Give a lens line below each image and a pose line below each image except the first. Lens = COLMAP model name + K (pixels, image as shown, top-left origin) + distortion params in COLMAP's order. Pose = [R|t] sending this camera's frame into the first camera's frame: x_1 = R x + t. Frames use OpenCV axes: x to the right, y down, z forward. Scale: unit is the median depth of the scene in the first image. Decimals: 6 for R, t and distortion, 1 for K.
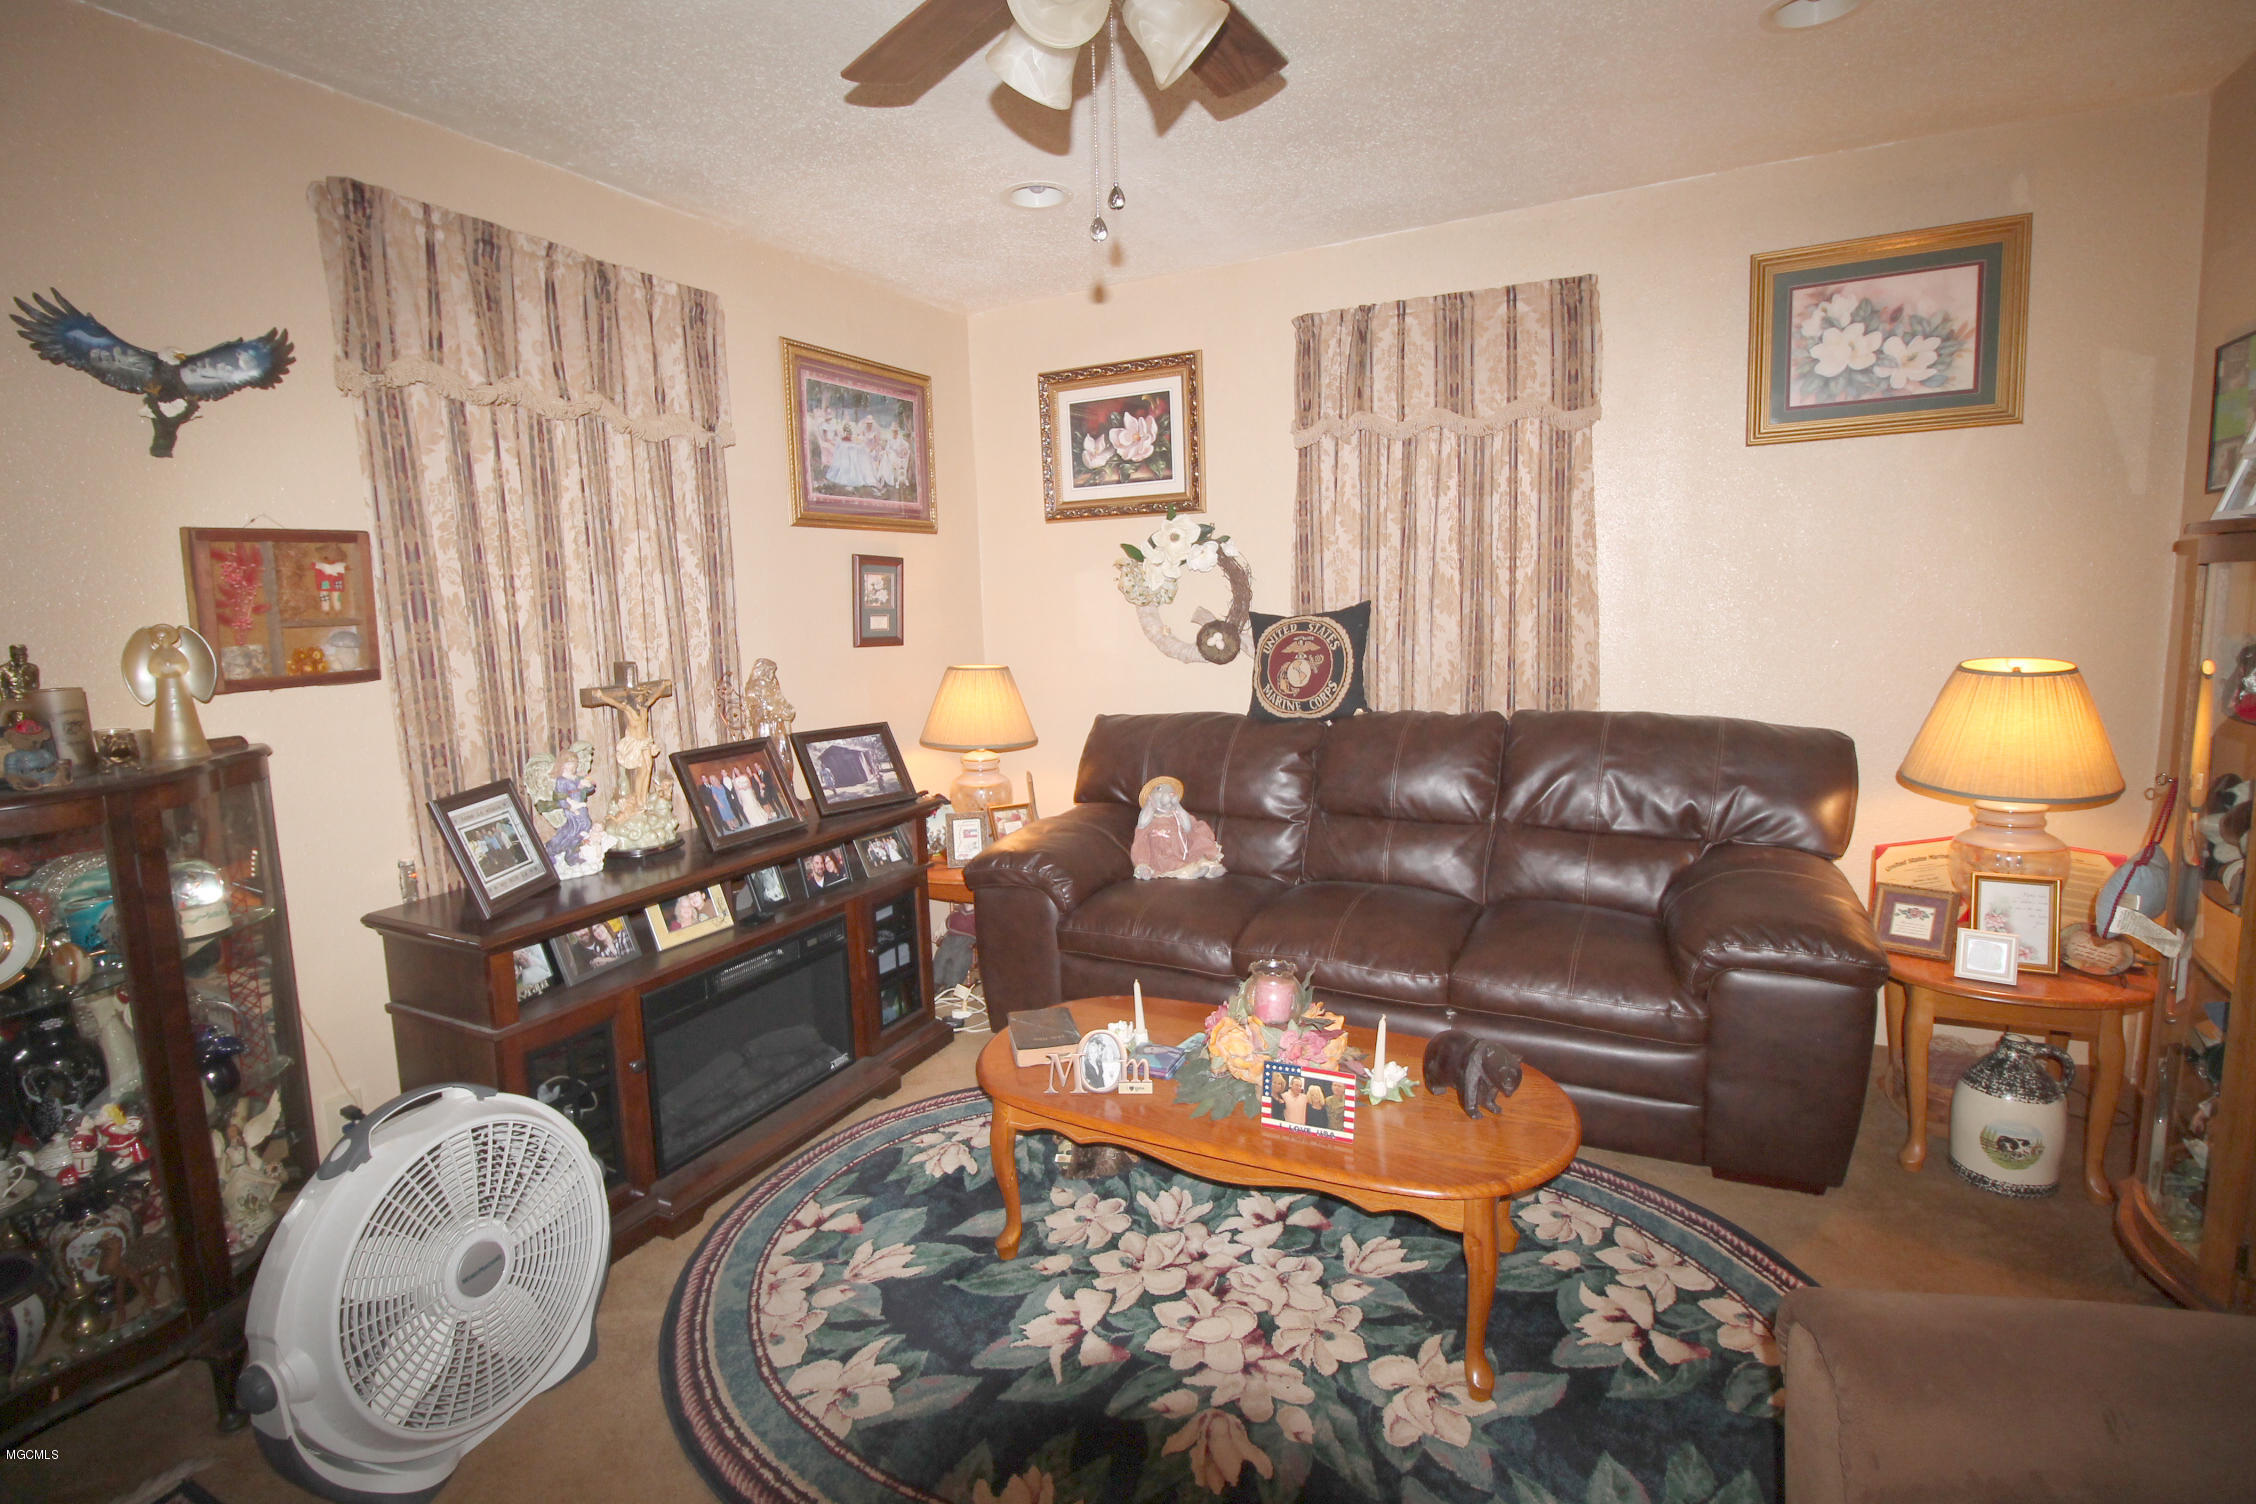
lens RADIAL K [[1069.3, 0, 1114.8], [0, 1069.3, 739.0], [0, 0, 1]] dist [-0.009086, -0.007631]
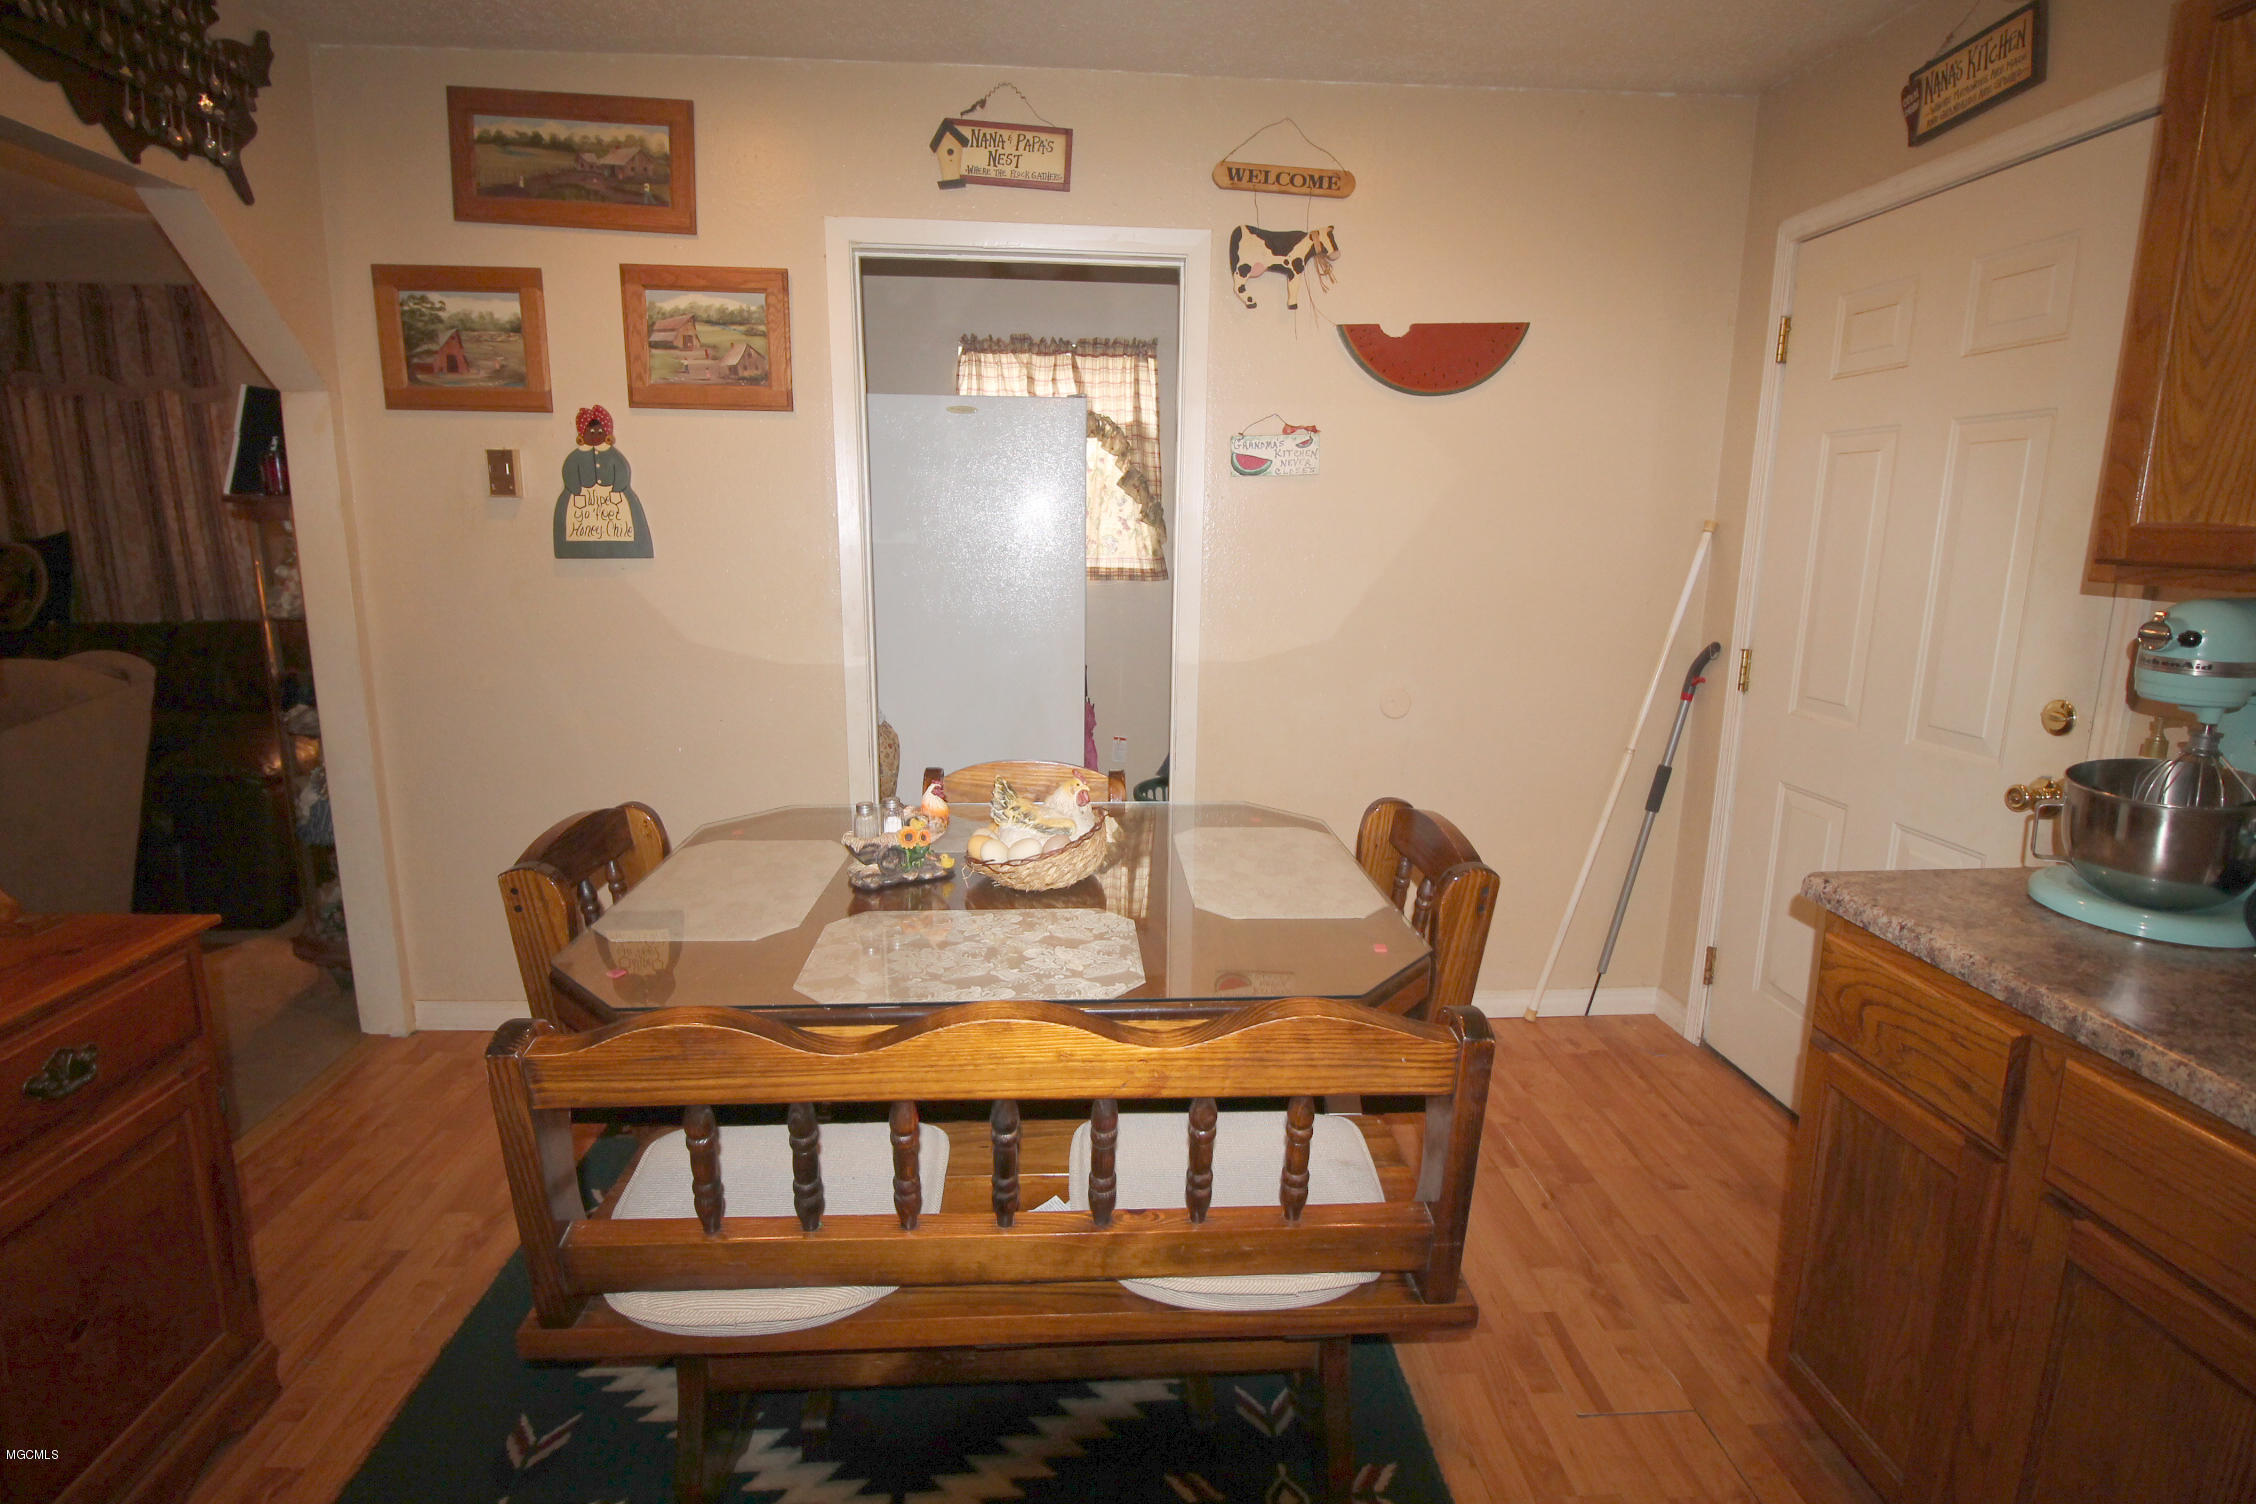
lens RADIAL K [[1069.3, 0, 1126.1], [0, 1069.3, 741.8], [0, 0, 1]] dist [-0.009086, -0.007631]
pose [[0.855011, -0.058175, 0.515336, 0.669843], [0.028664, 0.997471, 0.065046, 0.067954], [-0.517816, -0.040843, 0.854516, -0.669952]]
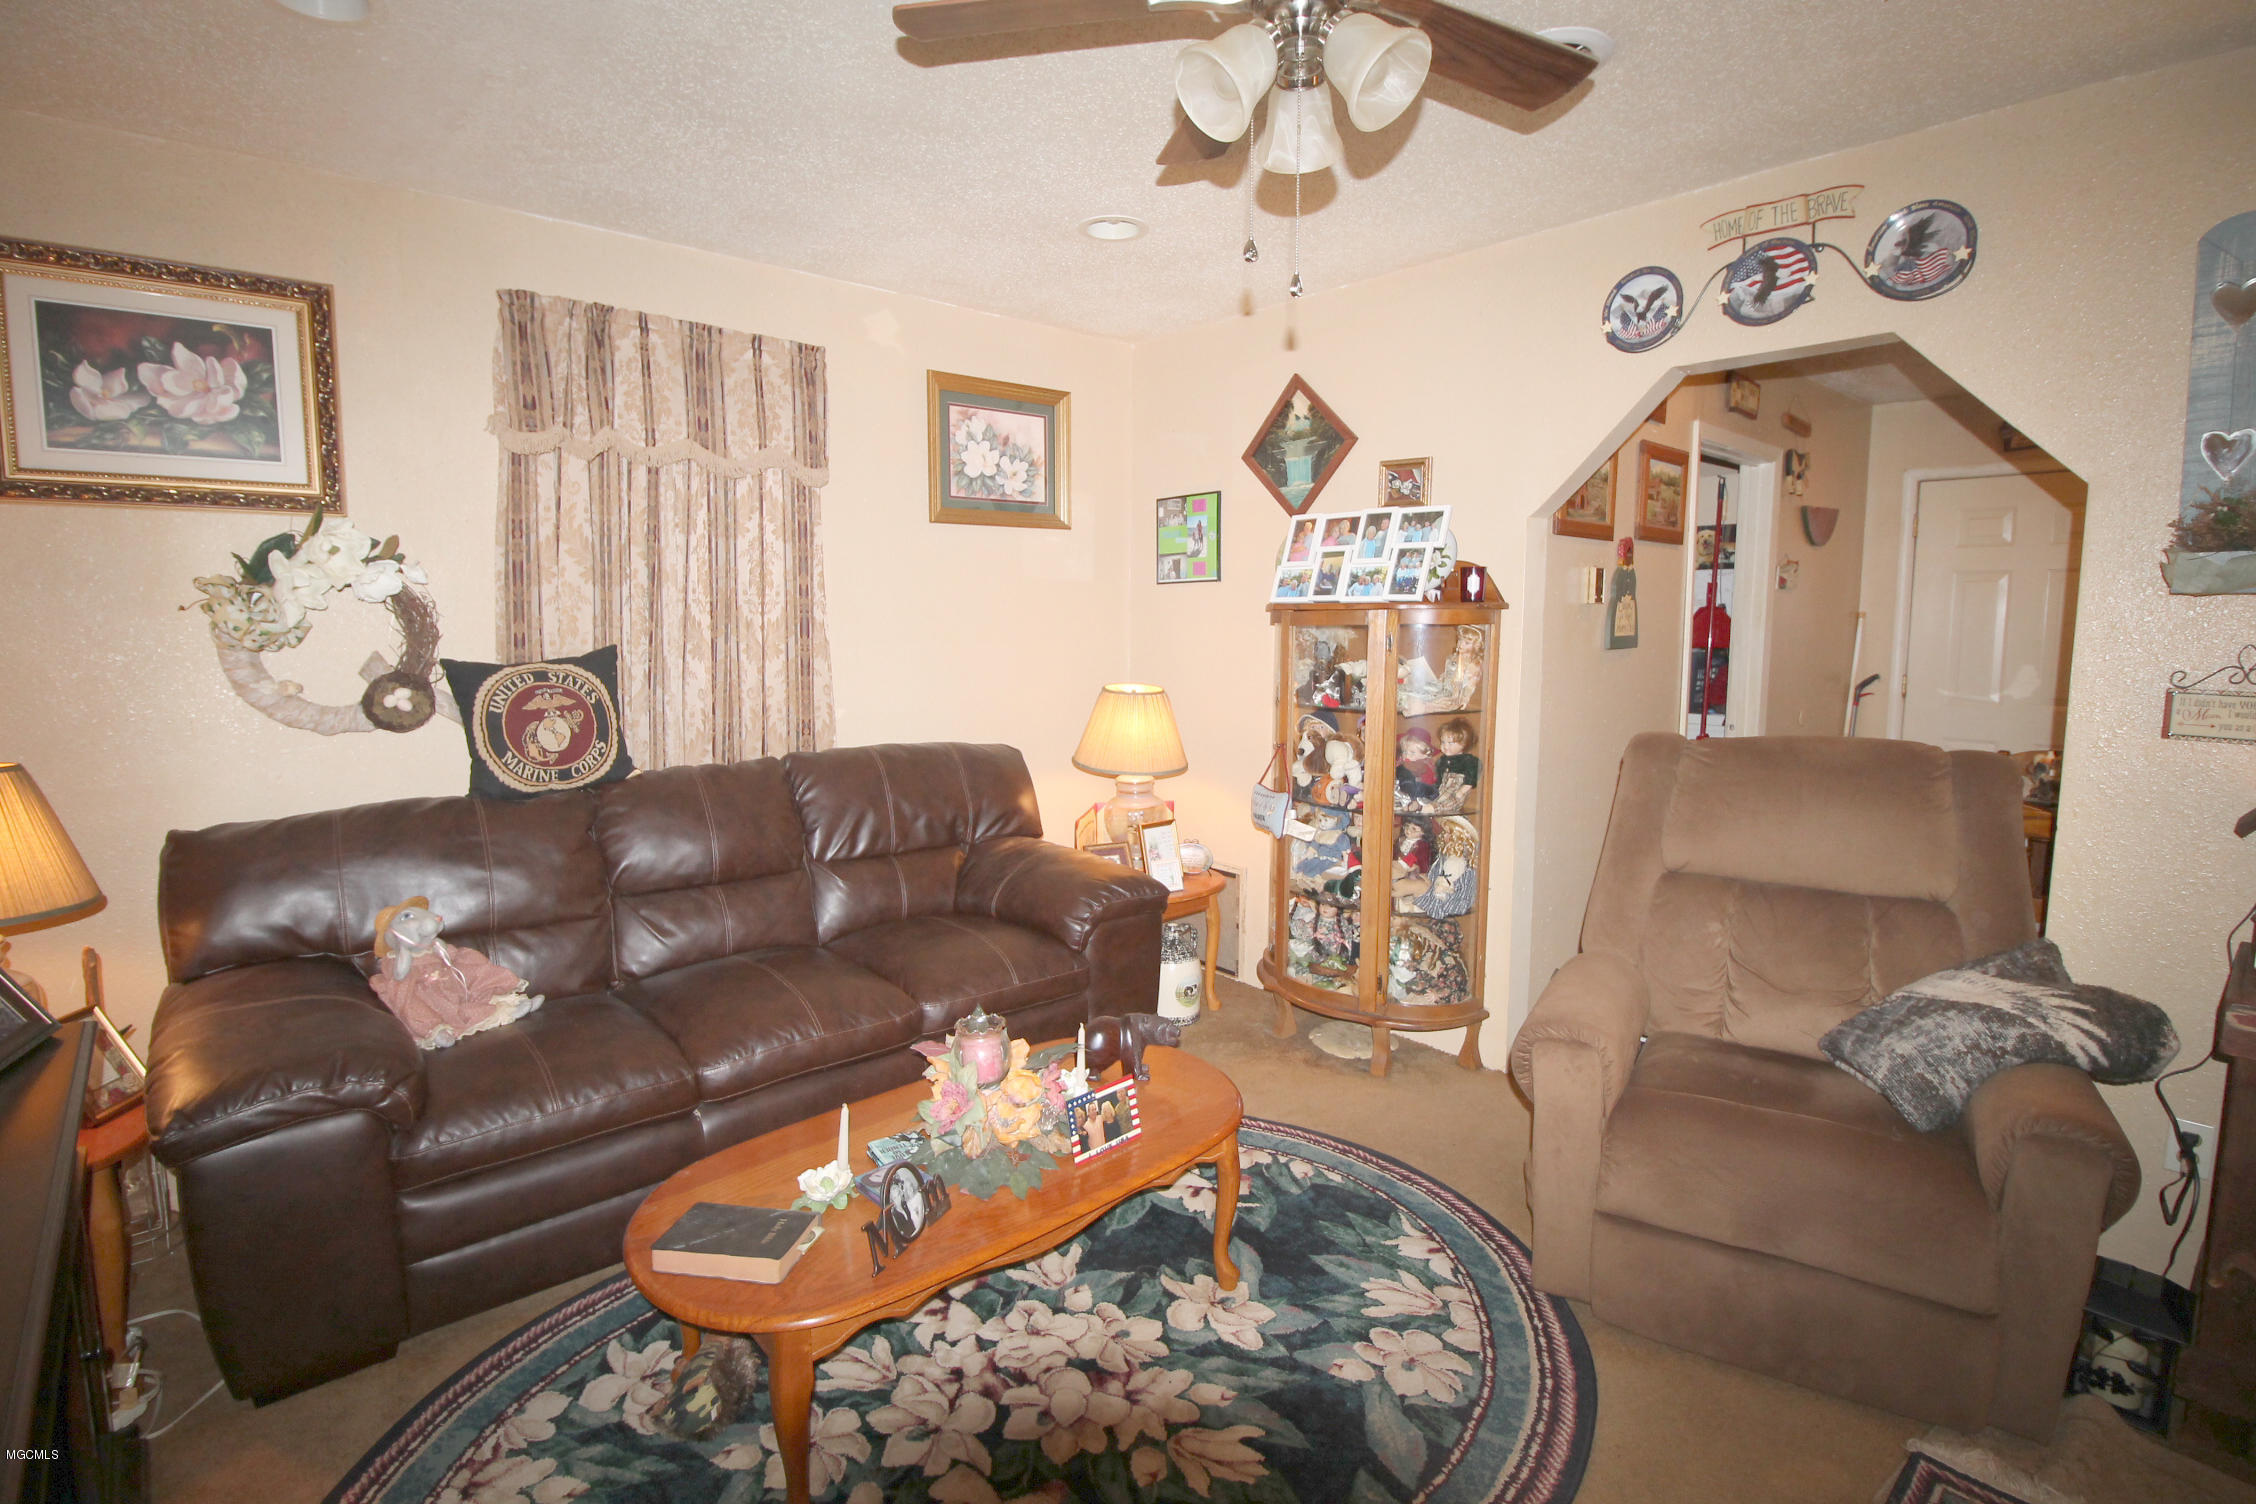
lens RADIAL K [[1069.3, 0, 1108.7], [0, 1069.3, 736.0], [0, 0, 1]] dist [-0.009086, -0.007631]
pose [[0.354267, -0.068863, 0.932605, -0.452068], [0.118701, 0.992530, 0.028197, -0.035641], [-0.927580, 0.100712, 0.359794, 0.347132]]
